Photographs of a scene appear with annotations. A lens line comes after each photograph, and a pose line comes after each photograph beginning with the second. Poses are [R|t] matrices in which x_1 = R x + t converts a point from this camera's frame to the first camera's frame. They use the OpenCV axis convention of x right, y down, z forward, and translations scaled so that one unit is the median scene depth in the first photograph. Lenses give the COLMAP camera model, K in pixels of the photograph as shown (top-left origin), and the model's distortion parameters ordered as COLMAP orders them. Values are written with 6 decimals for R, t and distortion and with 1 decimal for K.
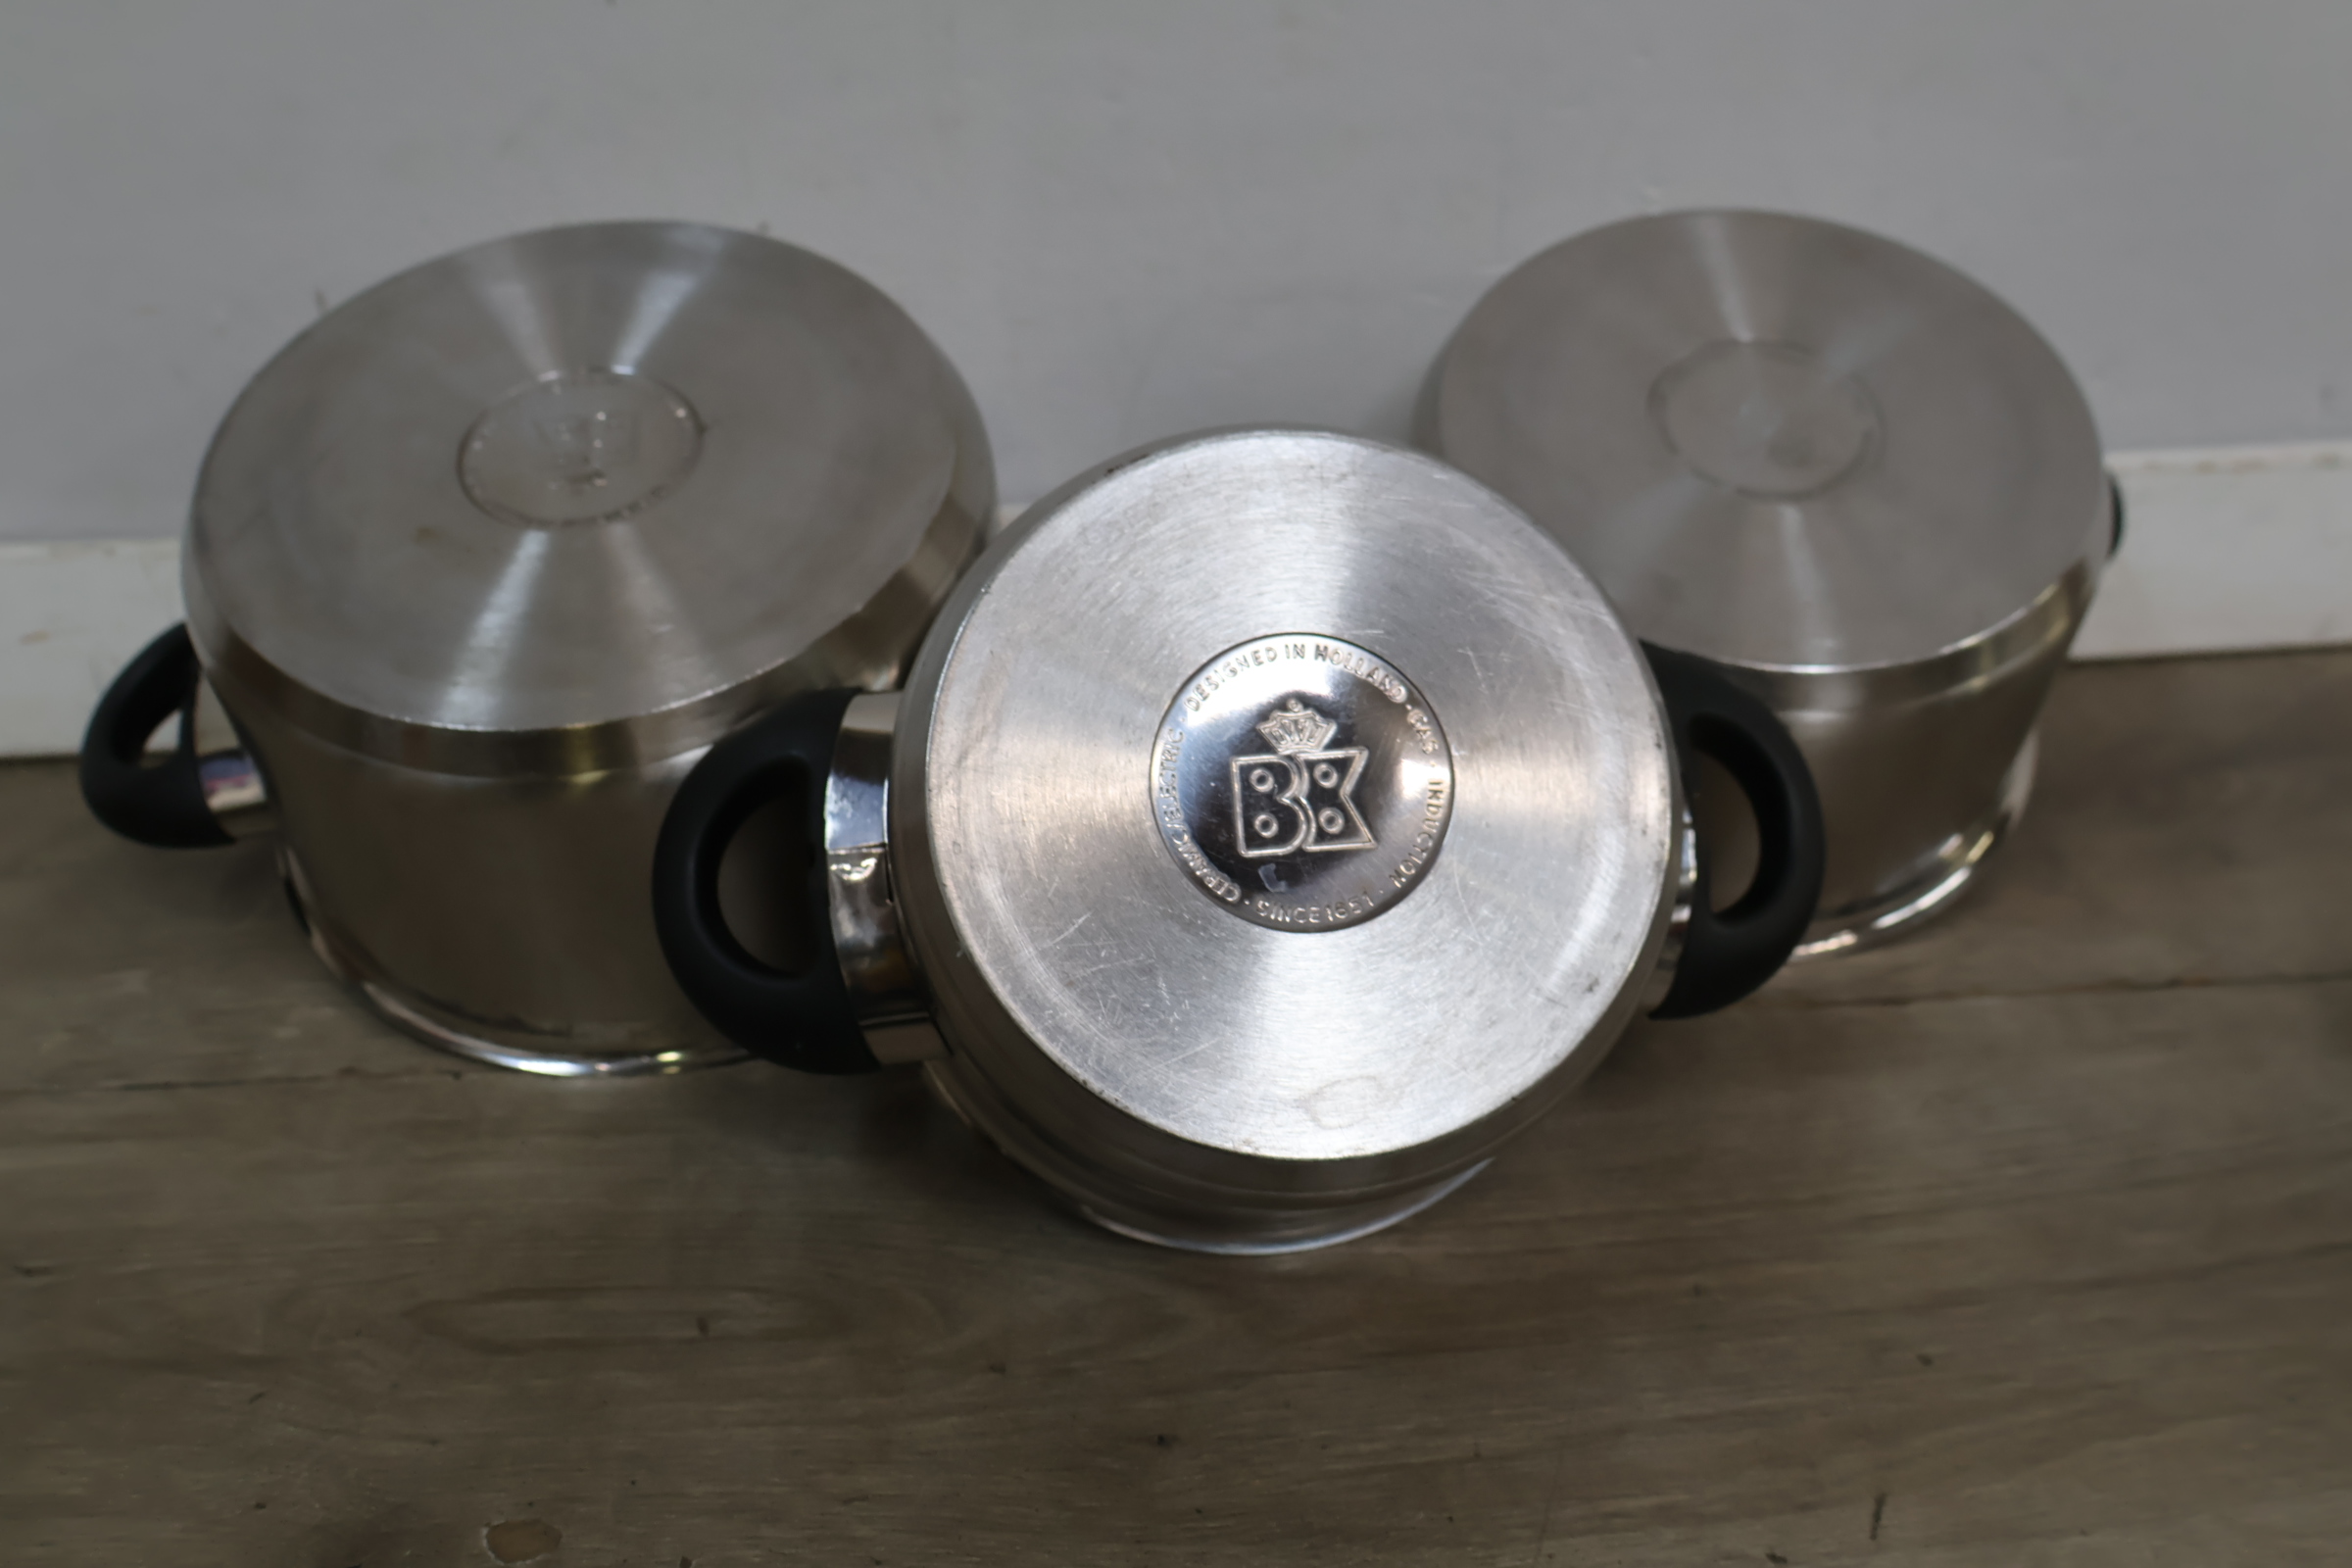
lens RADIAL K [[2190.8, 0, 1182.9], [0, 2190.8, 788.3], [0, 0, 1]] dist [0.007550, 0.000000]
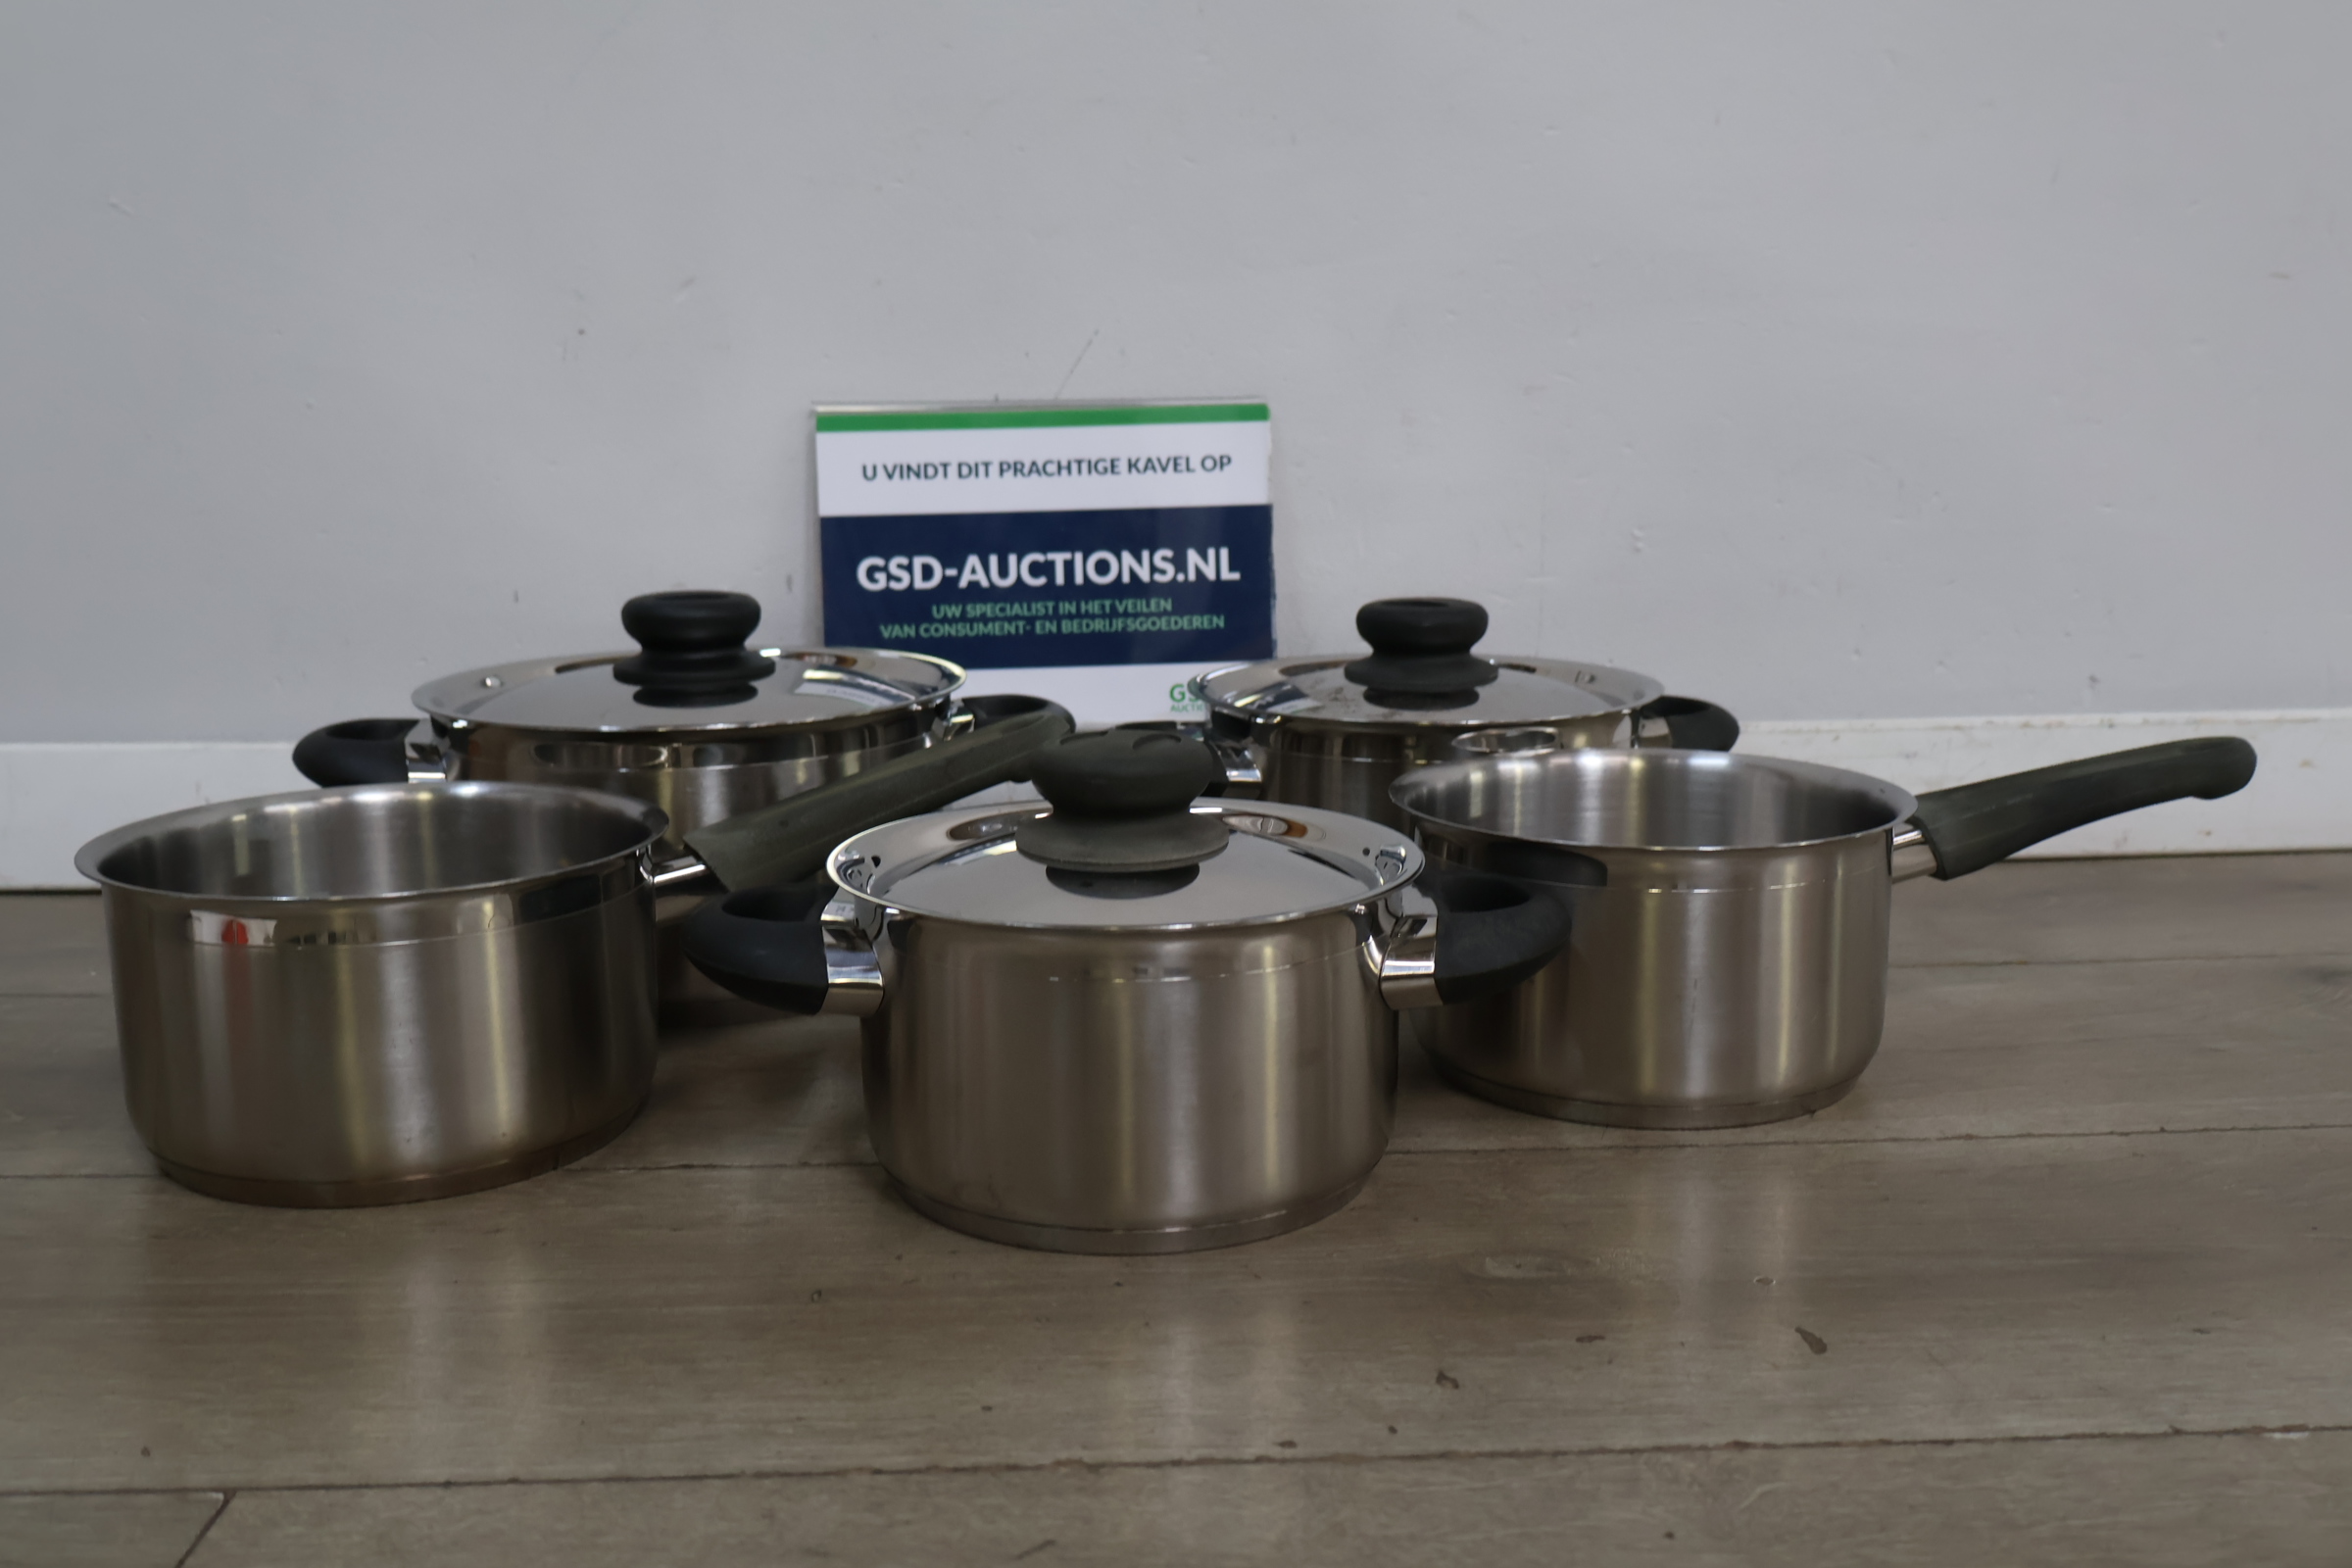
lens RADIAL K [[2190.8, 0, 1171.5], [0, 2190.8, 782.1], [0, 0, 1]] dist [0.007550, 0.000000]
pose [[0.999824, 0.016571, -0.008808, -0.151996], [-0.018562, 0.942345, -0.334127, 0.627725], [0.002763, 0.334231, 0.942487, -0.621161]]
